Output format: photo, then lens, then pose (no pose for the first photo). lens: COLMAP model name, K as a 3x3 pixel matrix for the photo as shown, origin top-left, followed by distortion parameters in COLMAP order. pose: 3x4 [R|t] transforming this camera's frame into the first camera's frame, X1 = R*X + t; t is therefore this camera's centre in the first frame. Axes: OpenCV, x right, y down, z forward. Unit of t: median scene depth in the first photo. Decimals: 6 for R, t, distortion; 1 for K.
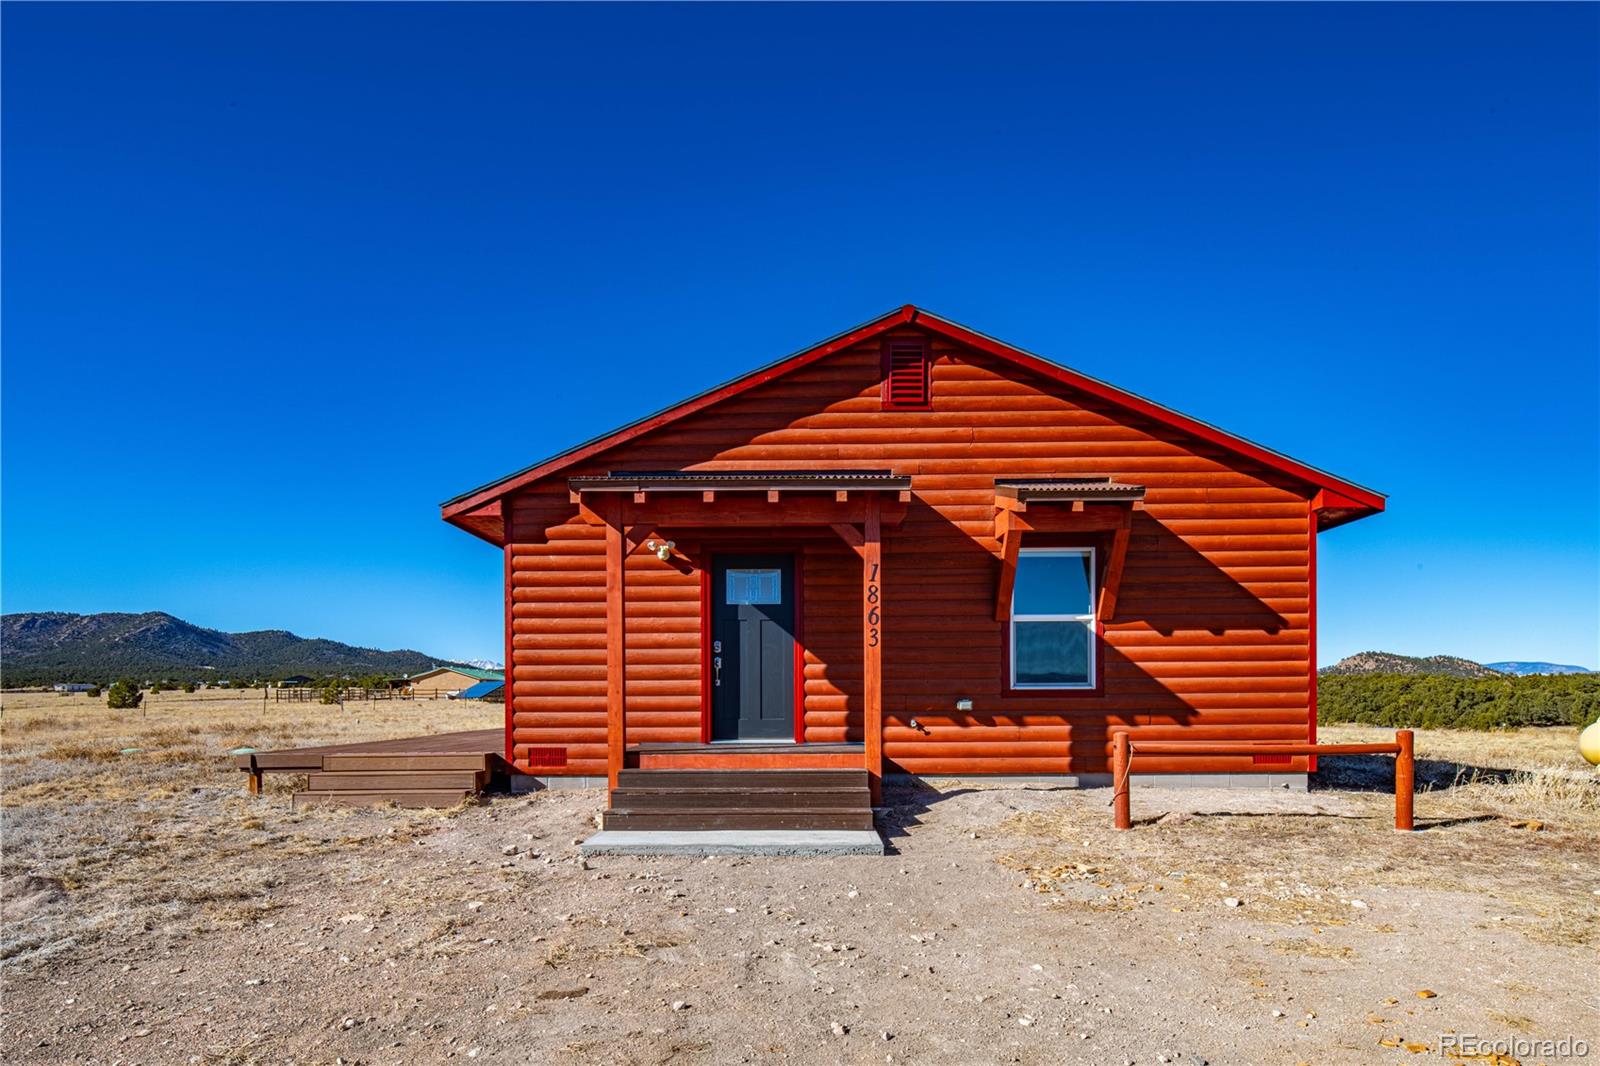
lens RADIAL K [[875.1, 0, 791.0], [0, 875.1, 693.8], [0, 0, 1]] dist [-0.001533, 0.000789]
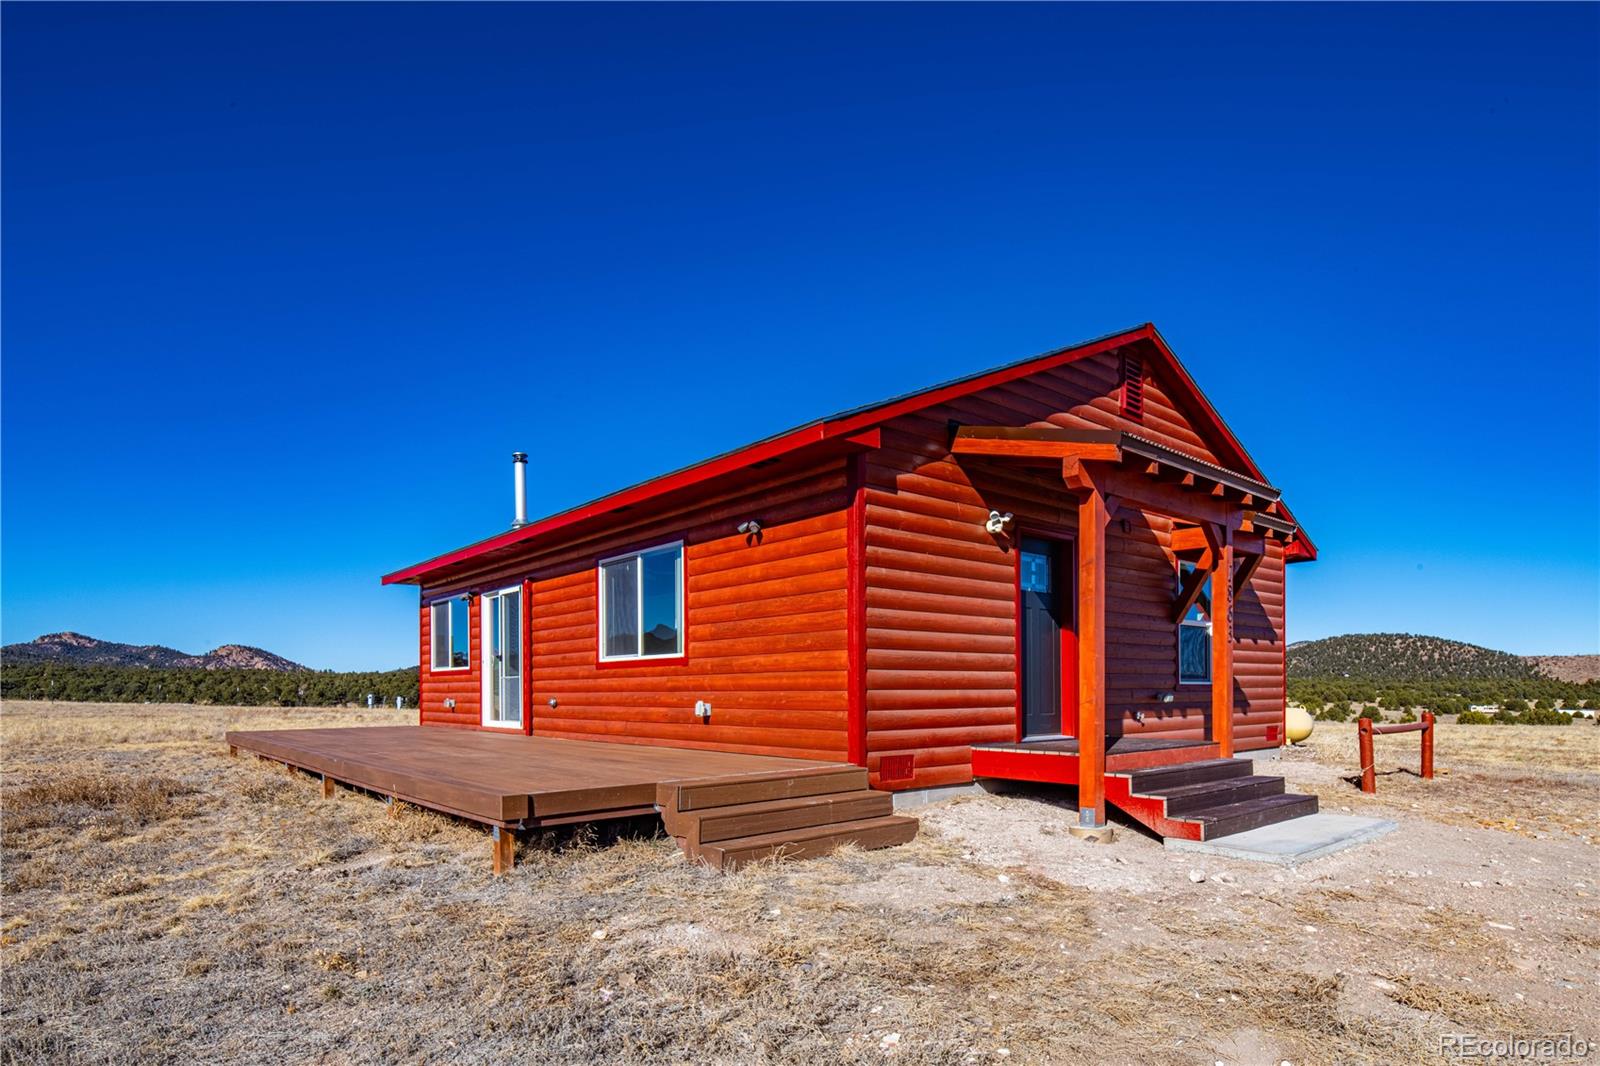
lens RADIAL K [[875.1, 0, 791.0], [0, 875.1, 693.8], [0, 0, 1]] dist [-0.001533, 0.000789]
pose [[0.752186, -0.000952, 0.658950, -0.873515], [-0.001971, 0.999991, 0.003695, 0.004331], [-0.658948, -0.004079, 0.752177, 0.478428]]
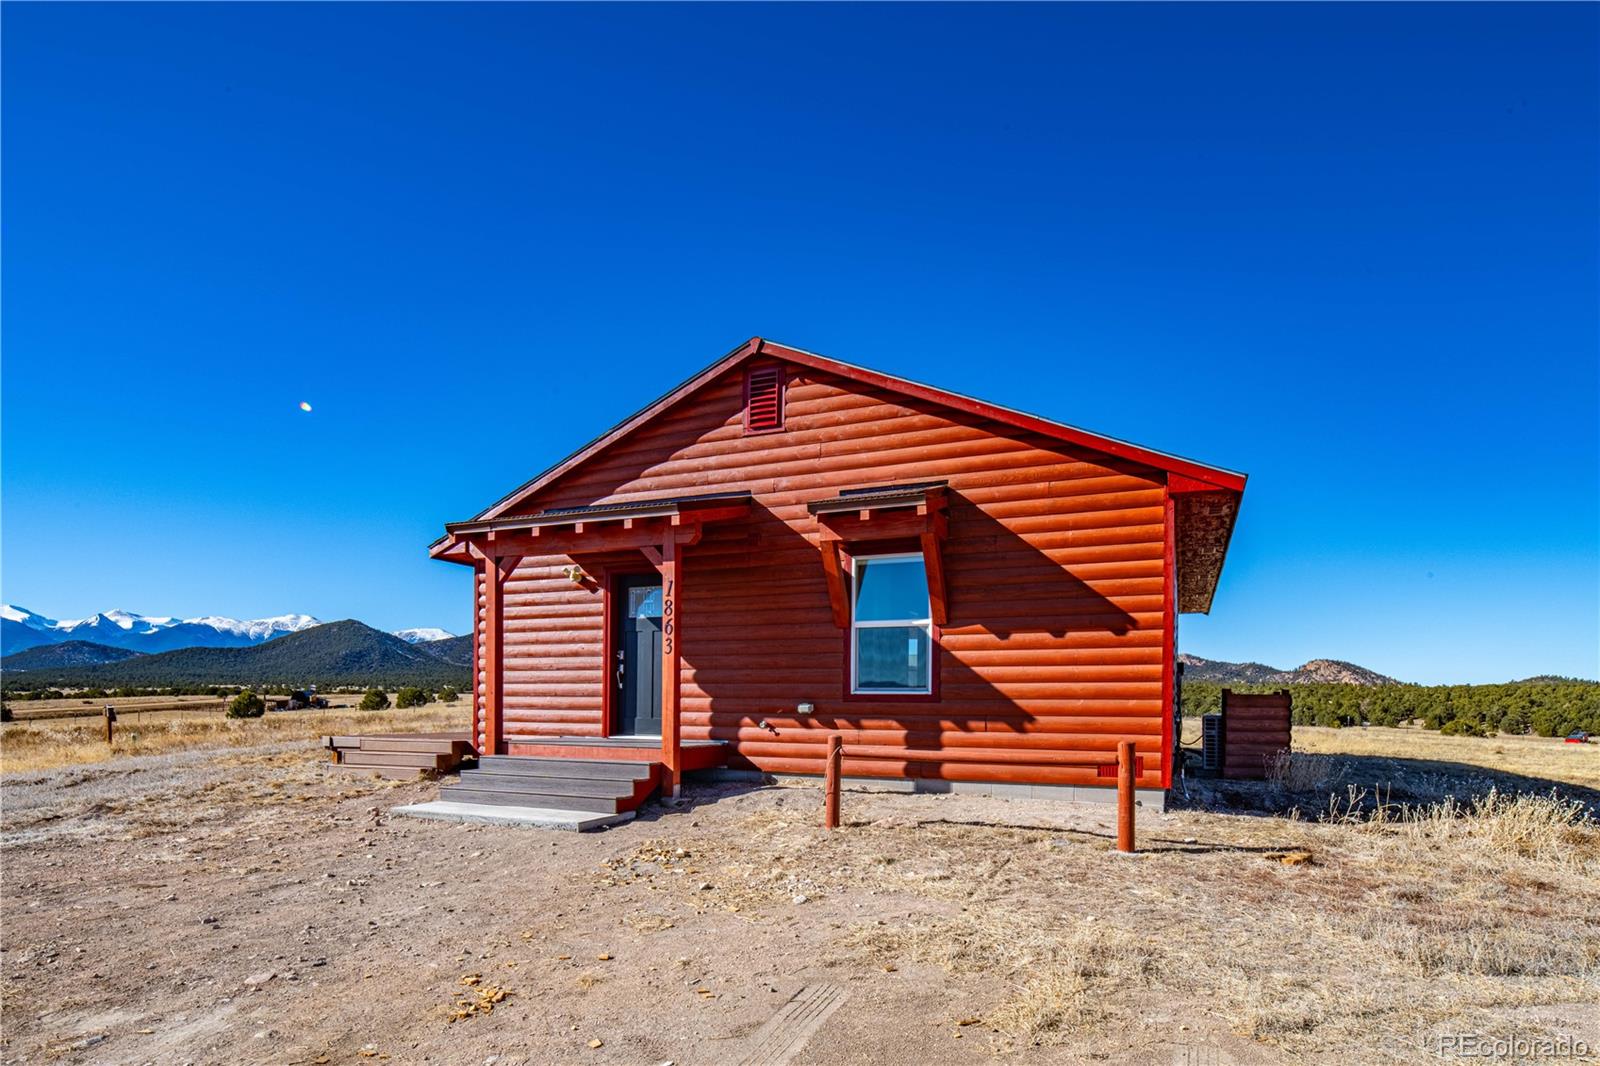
lens RADIAL K [[875.1, 0, 791.0], [0, 875.1, 693.8], [0, 0, 1]] dist [-0.001533, 0.000789]
pose [[0.919565, 0.008395, -0.392849, 0.590986], [-0.011022, 0.999929, -0.004433, 0.000332], [0.392784, 0.008406, 0.919592, 0.025028]]
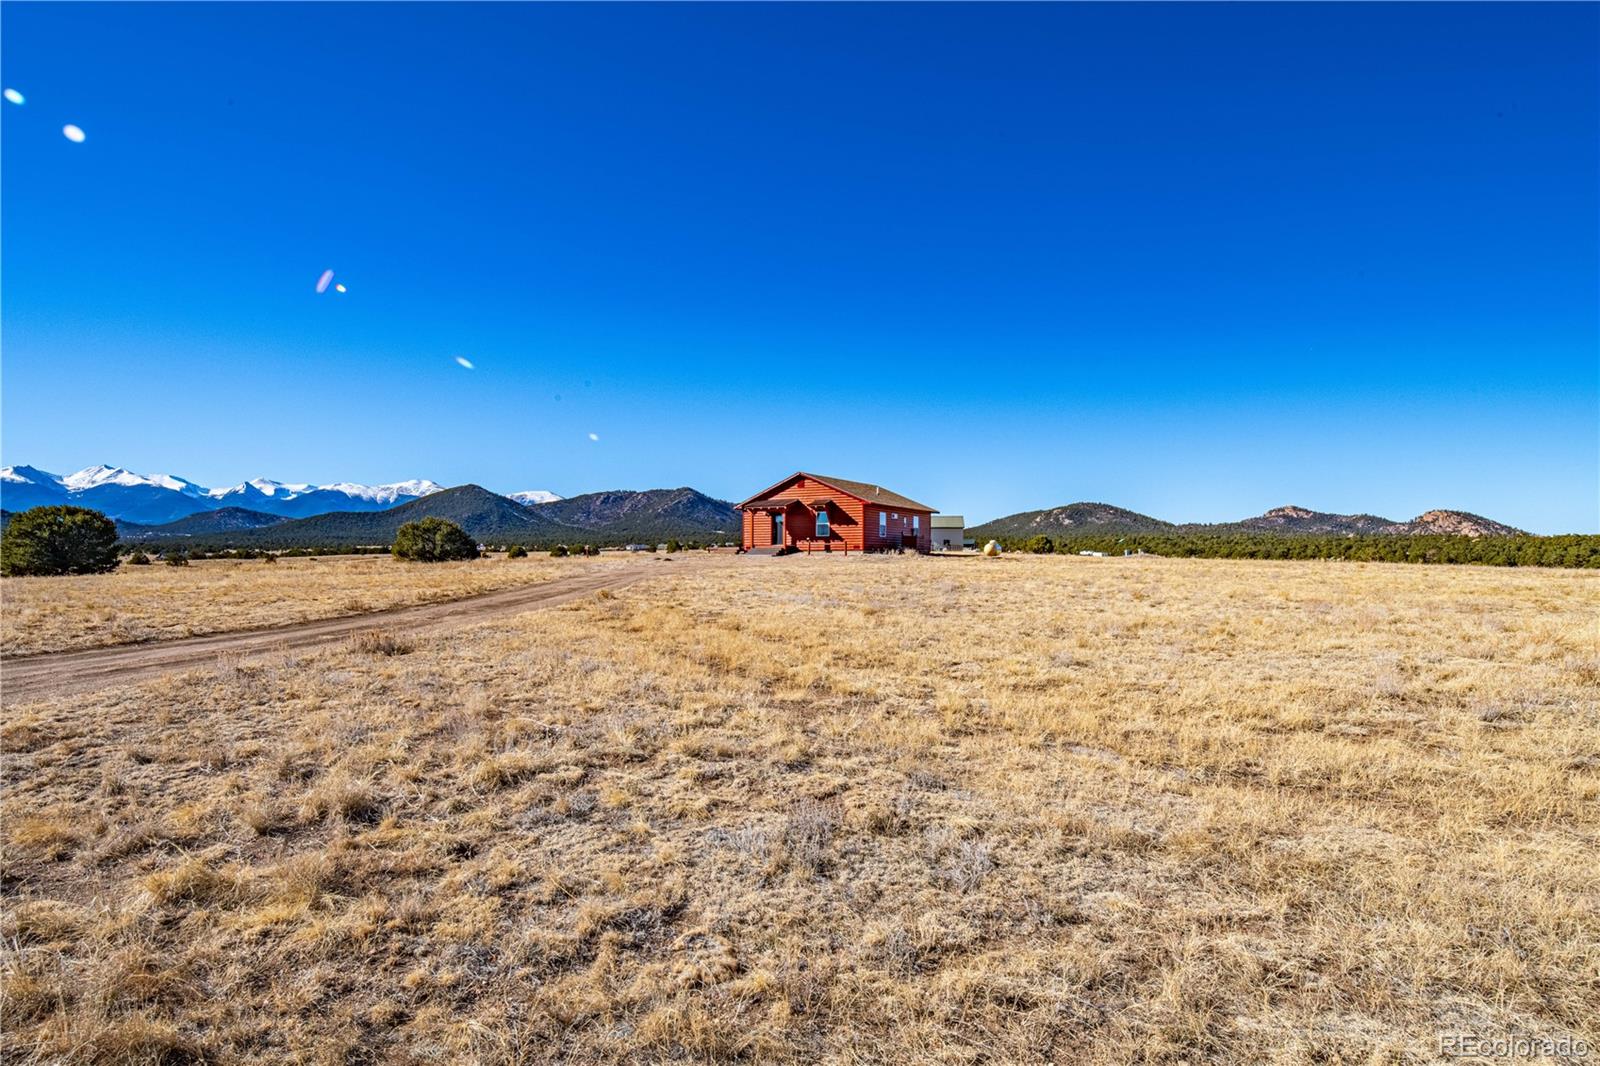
lens RADIAL K [[875.1, 0, 791.0], [0, 875.1, 693.8], [0, 0, 1]] dist [-0.001533, 0.000789]
pose [[0.873271, 0.079190, -0.480756, 3.010696], [-0.003401, 0.987670, 0.156512, 0.121601], [0.487222, -0.135043, 0.862773, -4.287634]]
